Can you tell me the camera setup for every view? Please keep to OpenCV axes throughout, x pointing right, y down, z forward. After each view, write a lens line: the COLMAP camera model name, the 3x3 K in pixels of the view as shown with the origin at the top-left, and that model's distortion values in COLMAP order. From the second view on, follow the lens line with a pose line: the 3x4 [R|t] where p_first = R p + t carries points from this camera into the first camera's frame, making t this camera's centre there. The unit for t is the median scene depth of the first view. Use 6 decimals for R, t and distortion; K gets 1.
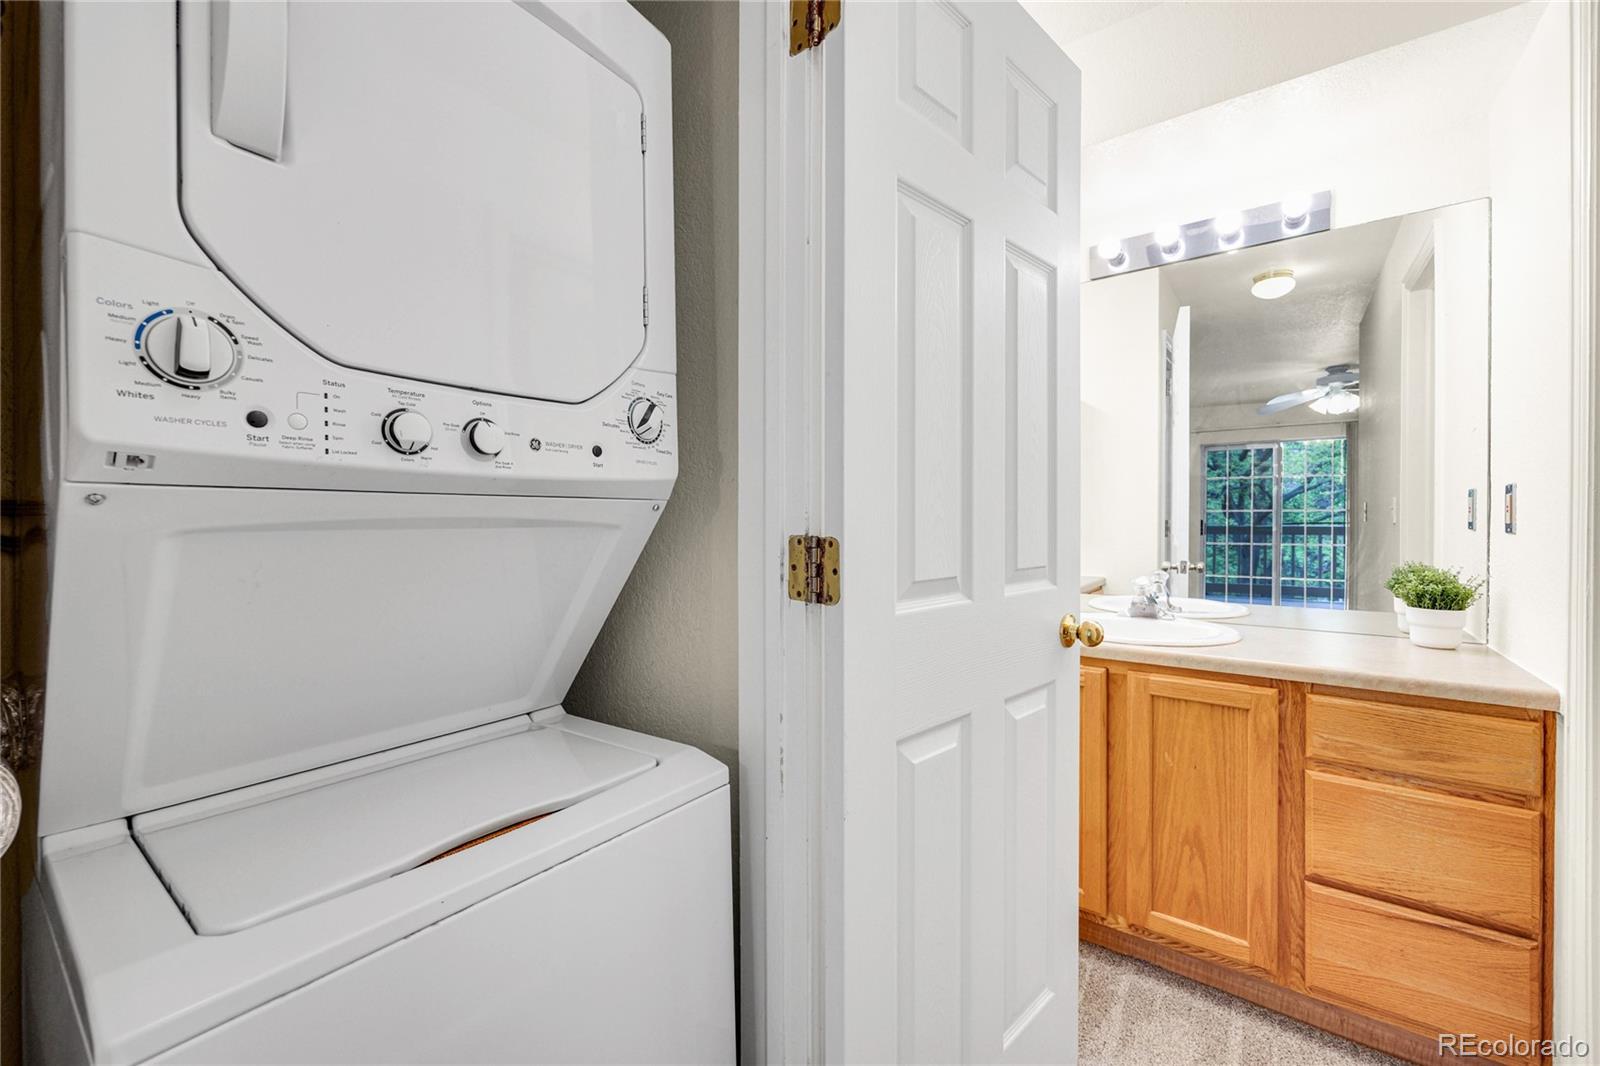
lens RADIAL K [[647.1, 0, 792.1], [0, 647.1, 523.4], [0, 0, 1]] dist [0.000192, 0.000183]
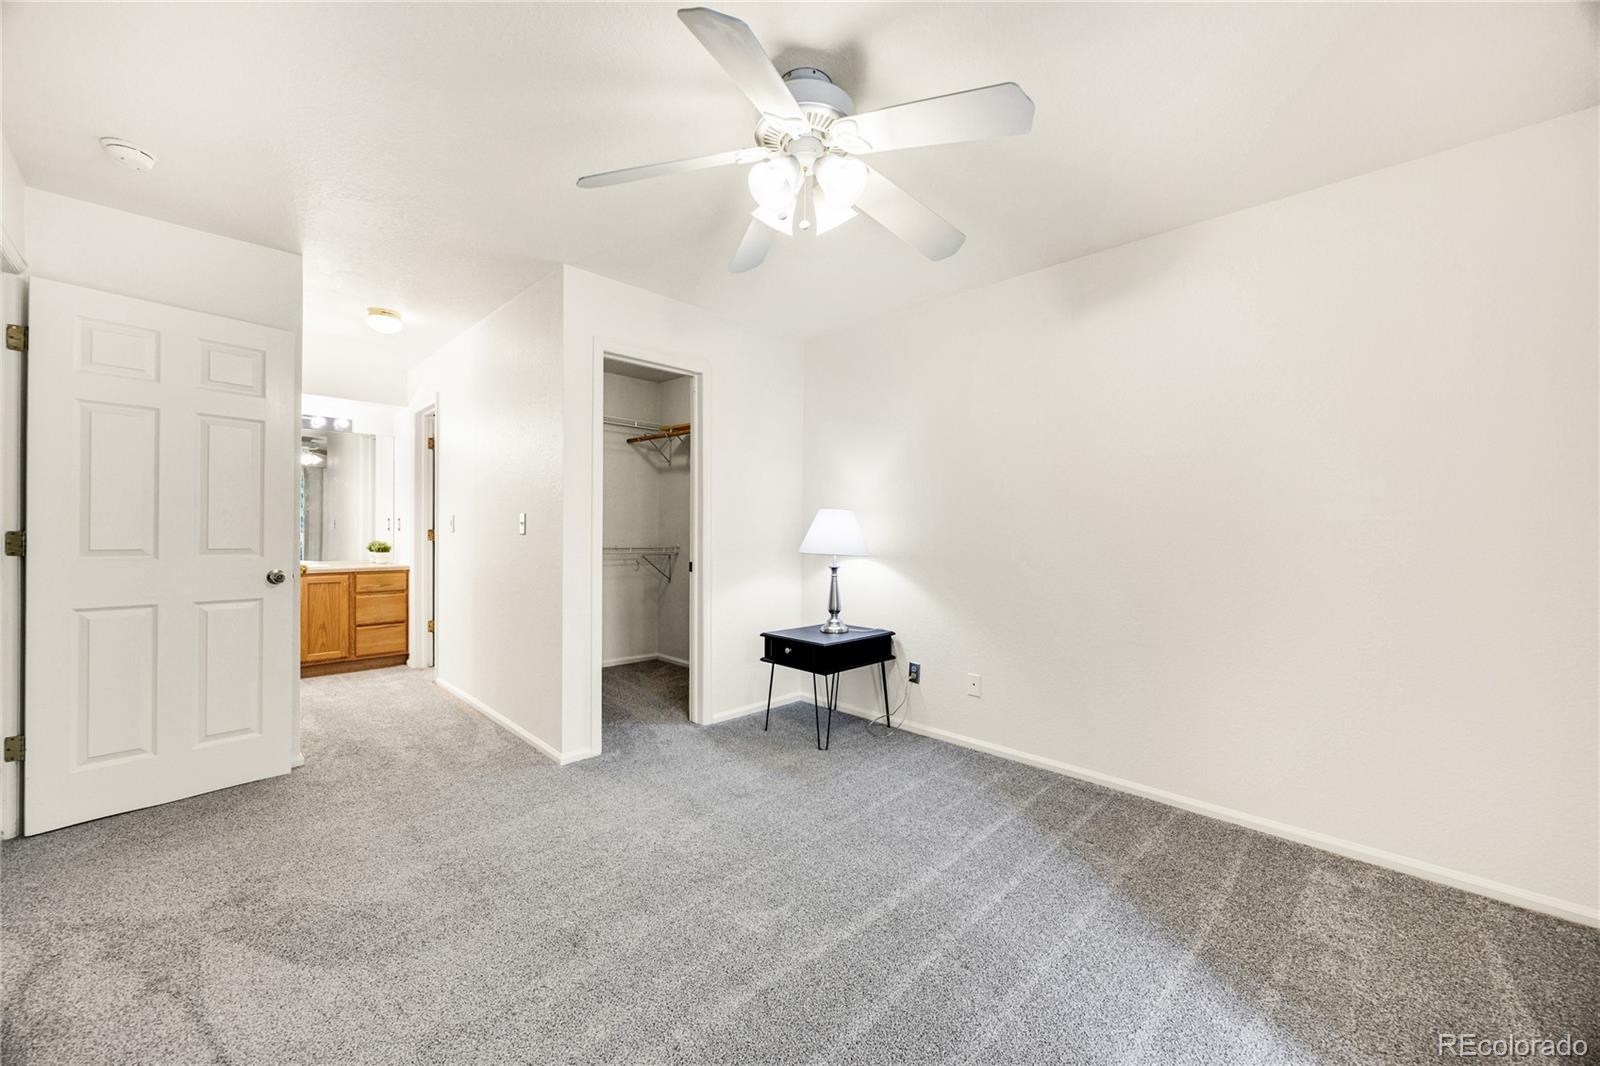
lens RADIAL K [[614.0, 0, 799.4], [0, 614.0, 528.1], [0, 0, 1]] dist [0.002390, 0.000023]
pose [[0.132854, 0.005706, 0.991119, -1.653200], [0.005748, 0.999962, -0.006528, 0.026500], [-0.991119, 0.006564, 0.132817, -1.384813]]
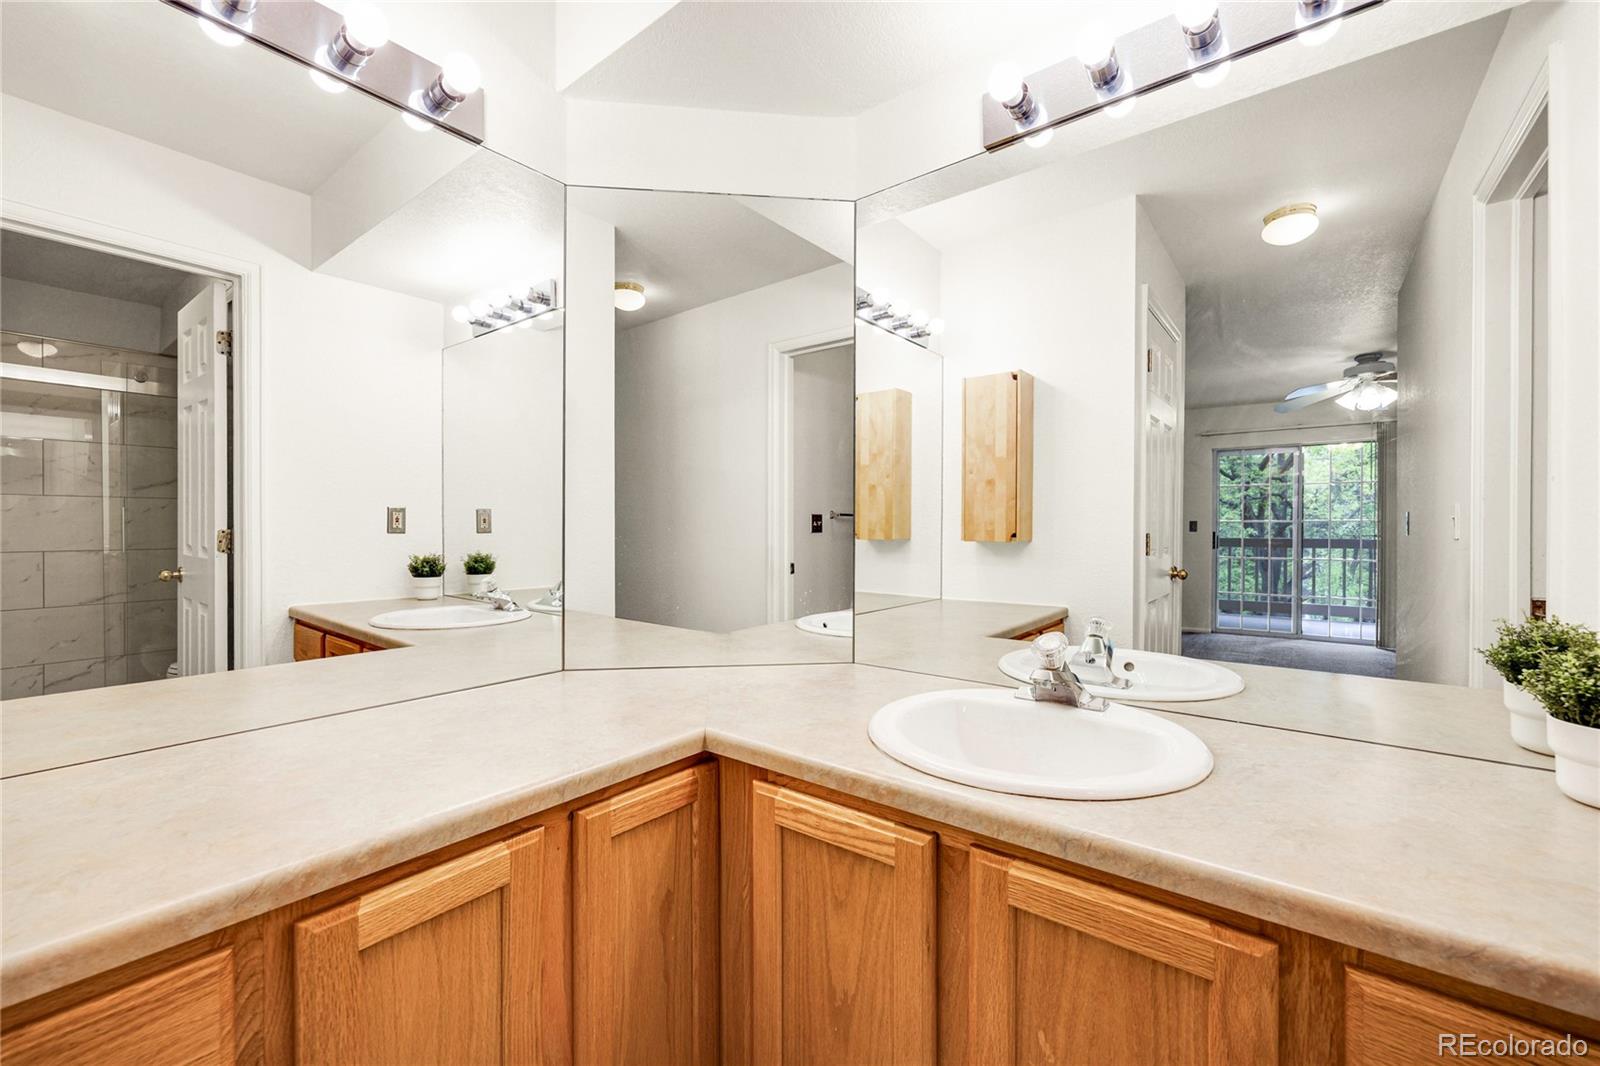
lens RADIAL K [[639.6, 0, 800.0], [0, 639.6, 533.0], [0, 0, 1]] dist [-0.001186, -0.000219]
pose [[0.999781, 0.002071, -0.020816, 0.332186], [-0.002081, 0.999998, -0.000487, -0.007783], [0.020815, 0.000530, 0.999783, 0.428584]]
